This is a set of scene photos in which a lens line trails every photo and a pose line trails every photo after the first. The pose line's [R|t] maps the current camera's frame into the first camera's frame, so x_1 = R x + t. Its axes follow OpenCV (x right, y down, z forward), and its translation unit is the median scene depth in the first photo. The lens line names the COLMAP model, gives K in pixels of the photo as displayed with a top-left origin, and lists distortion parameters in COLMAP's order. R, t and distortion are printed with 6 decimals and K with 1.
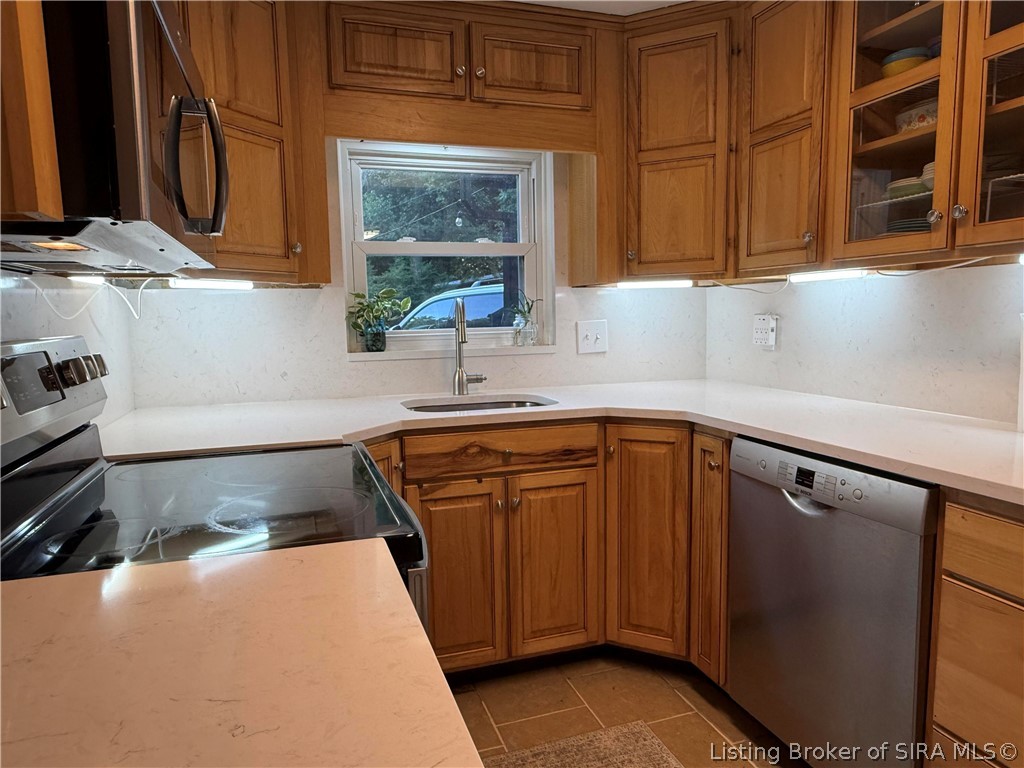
lens RADIAL K [[661.3, 0, 506.7], [0, 661.3, 390.9], [0, 0, 1]] dist [-0.005078, 0.001446]
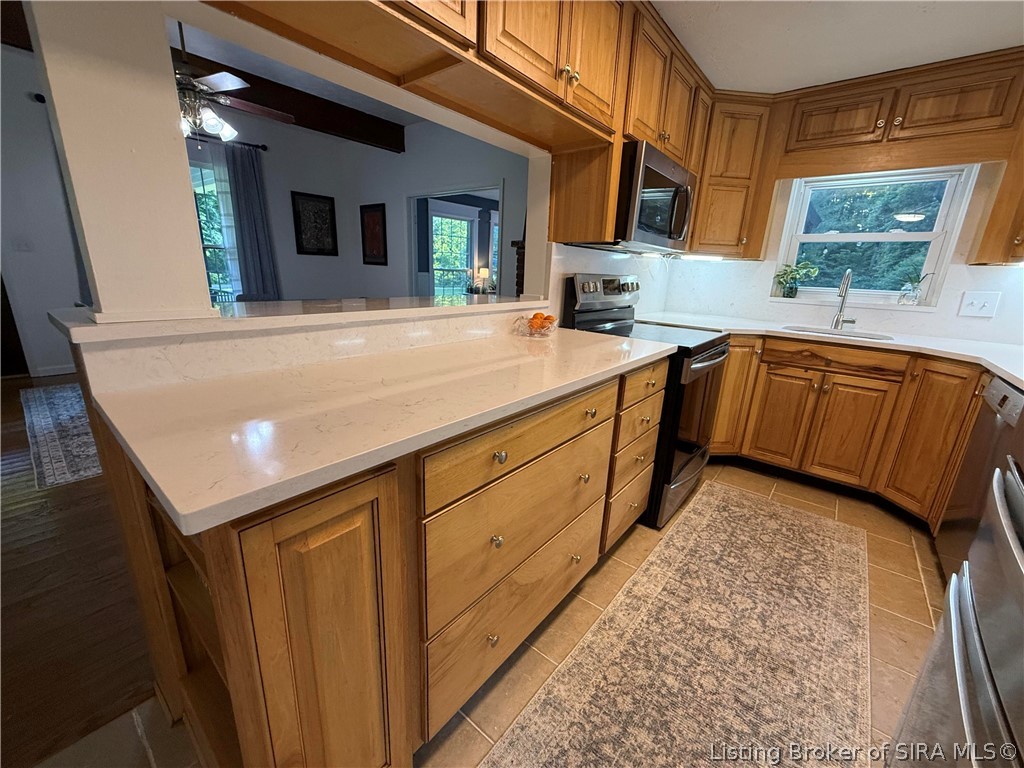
lens RADIAL K [[409.6, 0, 509.7], [0, 409.6, 387.0], [0, 0, 1]] dist [0.000025, 0.000004]
pose [[0.535980, 0.270829, -0.799610, 0.415562], [-0.147208, 0.962619, 0.227366, 0.038451], [0.831297, -0.004155, 0.555813, -0.306424]]
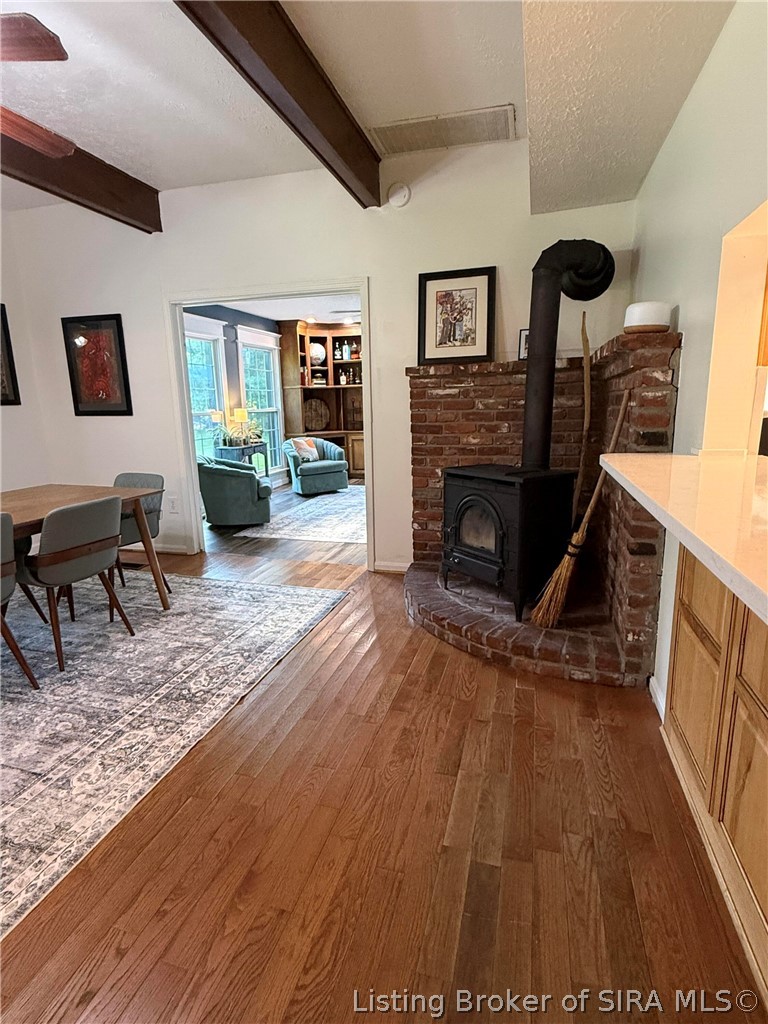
lens RADIAL K [[530.6, 0, 384.0], [0, 530.6, 512.0], [0, 0, 1]] dist [0.000654, 0.000725]
pose [[0.829605, 0.115335, -0.546309, -0.354119], [-0.058560, 0.991010, 0.120291, 0.067146], [0.555271, -0.067802, 0.828901, -0.663218]]
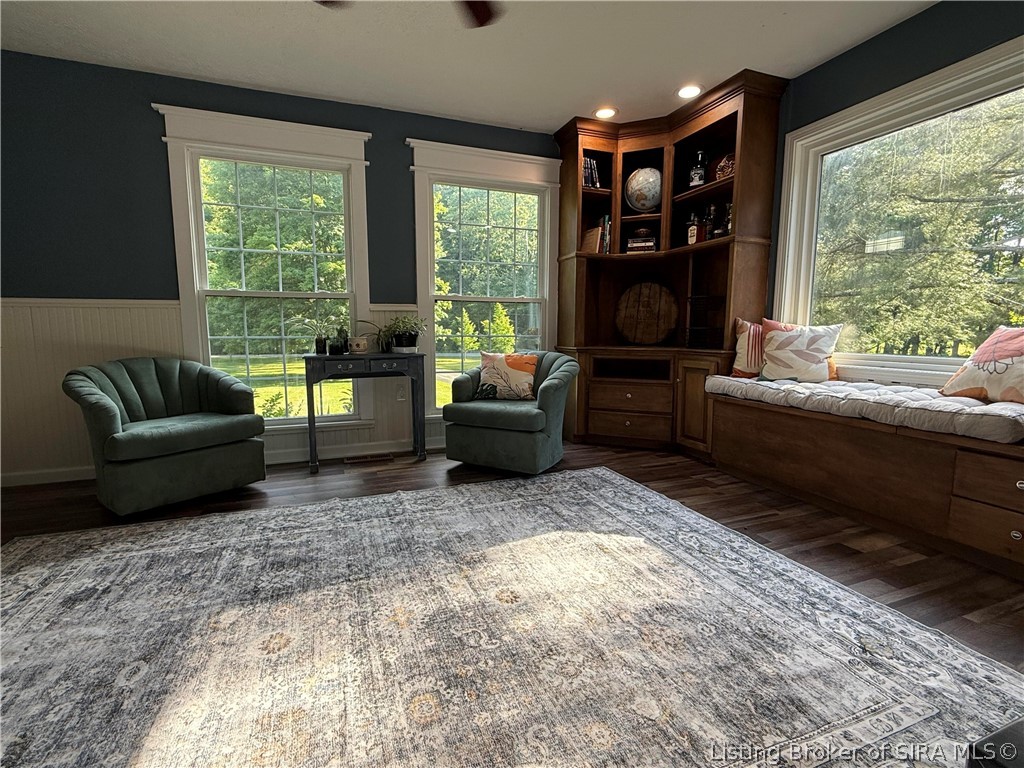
lens RADIAL K [[484.4, 0, 512.0], [0, 484.4, 384.0], [0, 0, 1]] dist [0.000663, -0.000285]
pose [[0.055087, 0.128633, -0.990161, -1.218624], [-0.120901, 0.985230, 0.121267, -0.045197], [0.991135, 0.113031, 0.069826, 1.805056]]
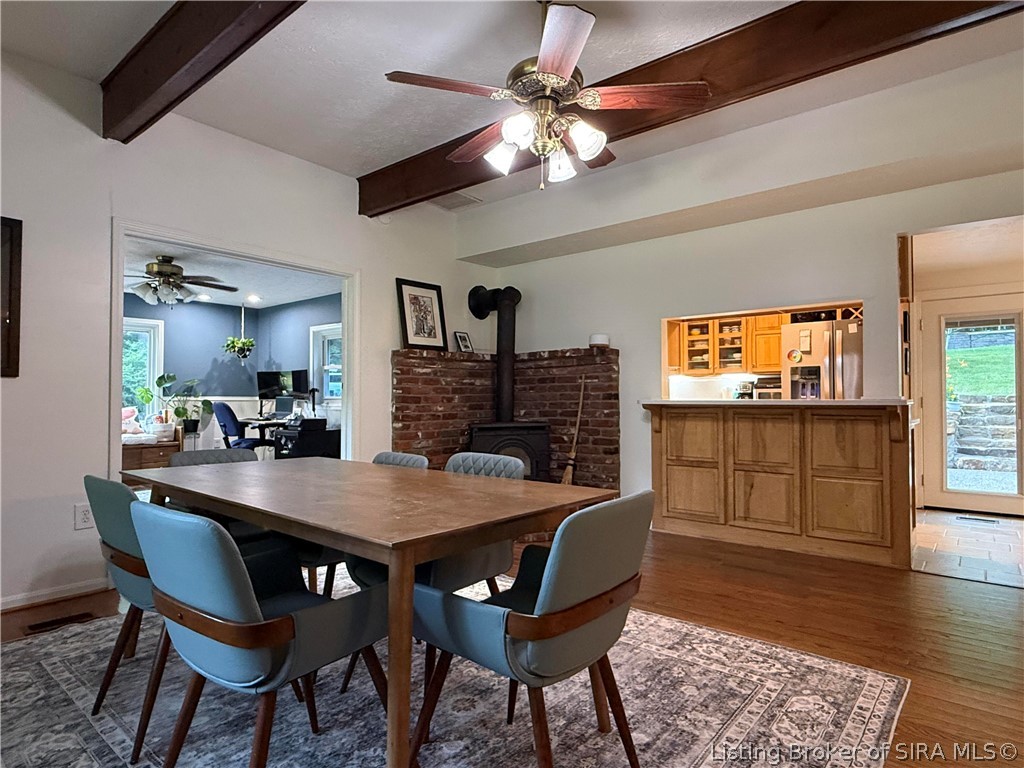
lens RADIAL K [[581.0, 0, 512.8], [0, 581.0, 388.1], [0, 0, 1]] dist [0.004218, 0.001297]
pose [[0.841374, 0.025590, 0.539848, -2.023138], [0.050734, 0.990728, -0.126034, 0.252553], [-0.538068, 0.133430, 0.832274, -1.232160]]
